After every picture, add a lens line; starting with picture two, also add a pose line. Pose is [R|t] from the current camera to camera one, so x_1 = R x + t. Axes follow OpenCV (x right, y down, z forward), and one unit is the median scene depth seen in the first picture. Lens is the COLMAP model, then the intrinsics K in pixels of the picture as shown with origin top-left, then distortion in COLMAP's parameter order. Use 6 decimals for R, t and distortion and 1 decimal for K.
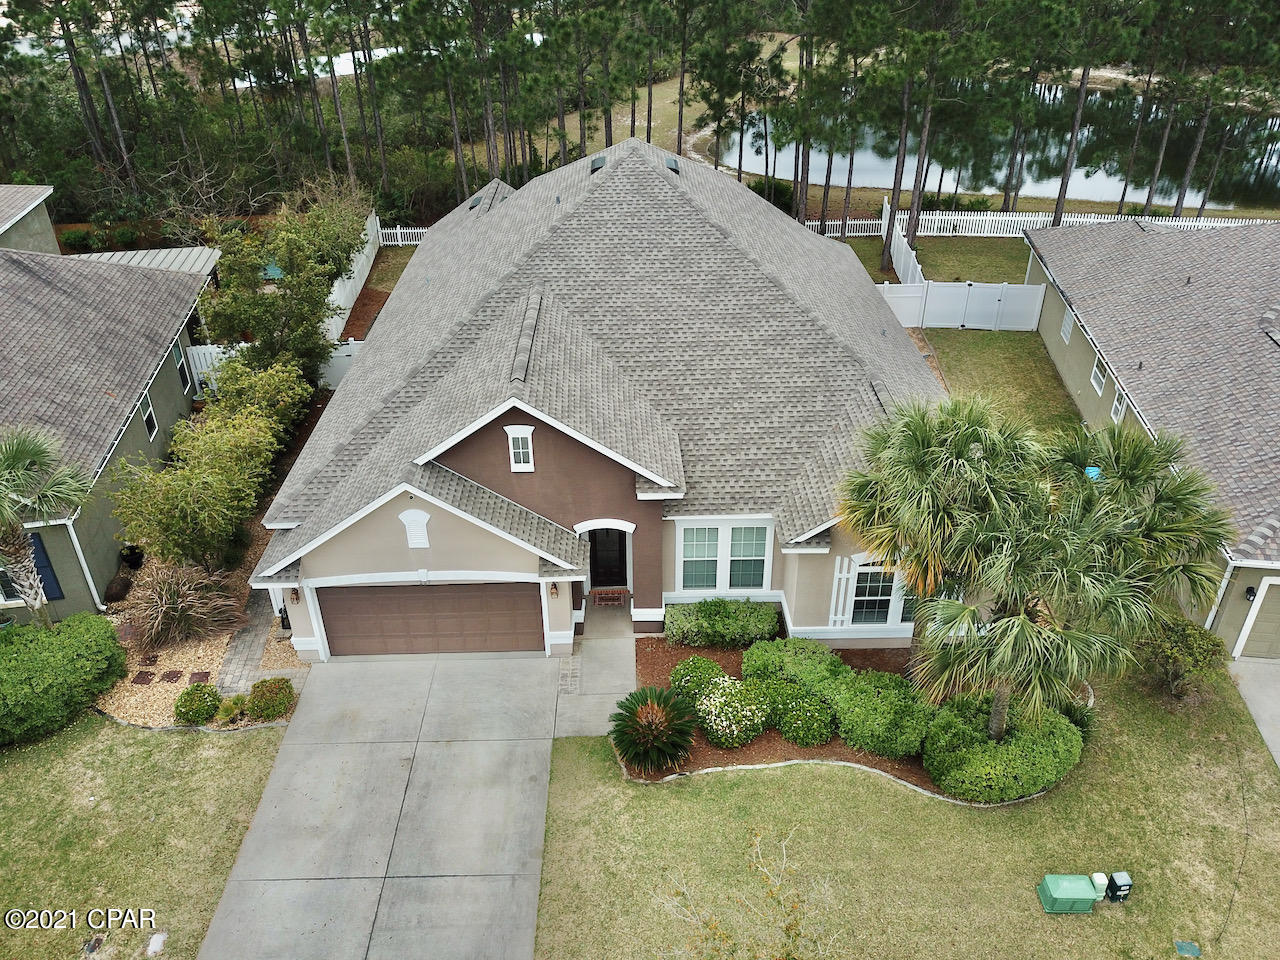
lens RADIAL K [[963.4, 0, 628.3], [0, 963.4, 479.2], [0, 0, 1]] dist [0.007419, -0.002343]
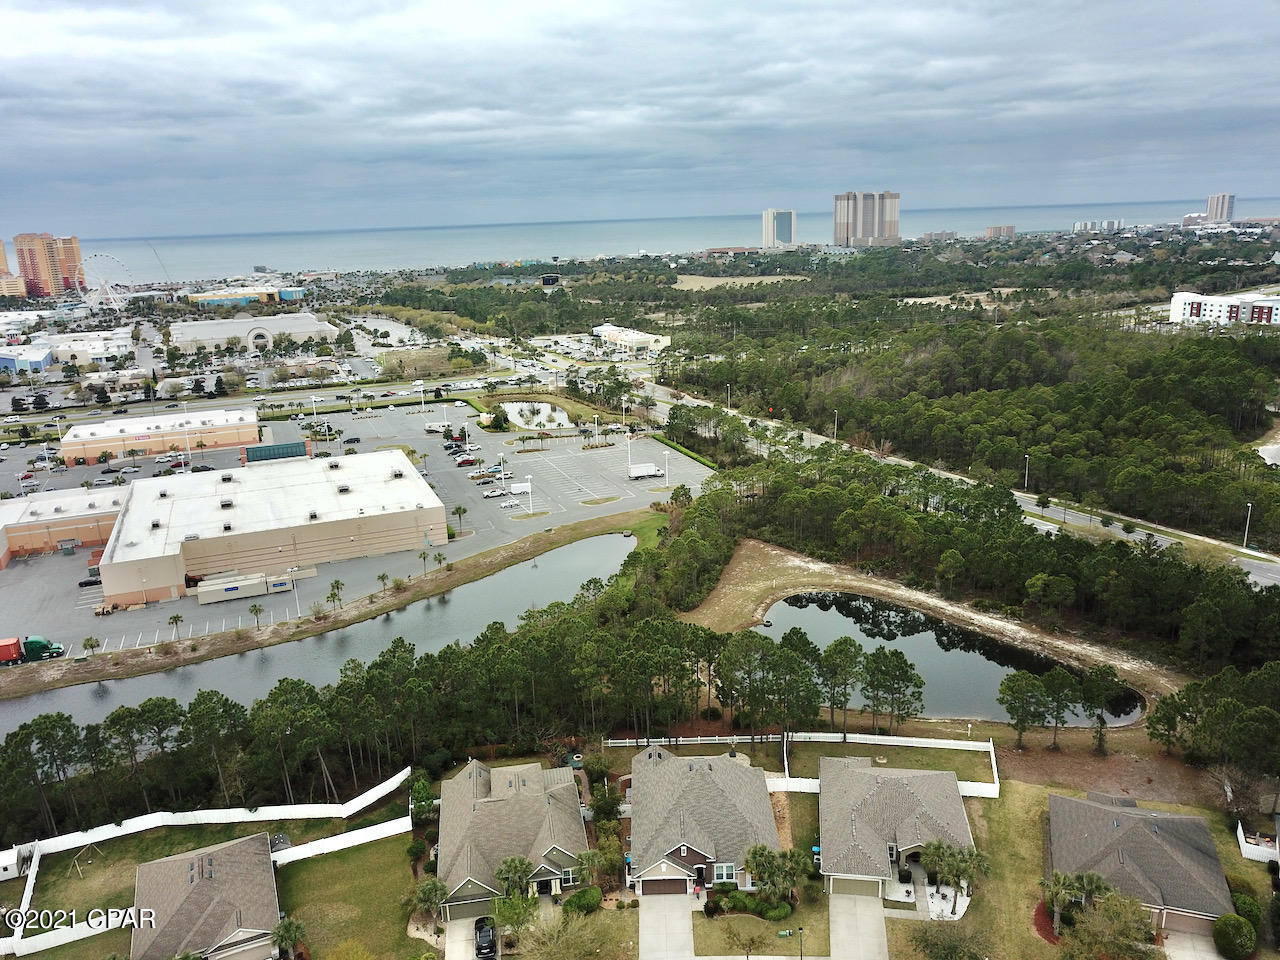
lens RADIAL K [[975.6, 0, 633.7], [0, 975.6, 487.0], [0, 0, 1]] dist [0.005843, -0.002841]
pose [[0.999616, -0.016587, -0.022176, -0.229247], [0.010287, 0.965887, -0.258761, -0.559544], [0.025711, 0.258434, 0.965687, -4.524074]]
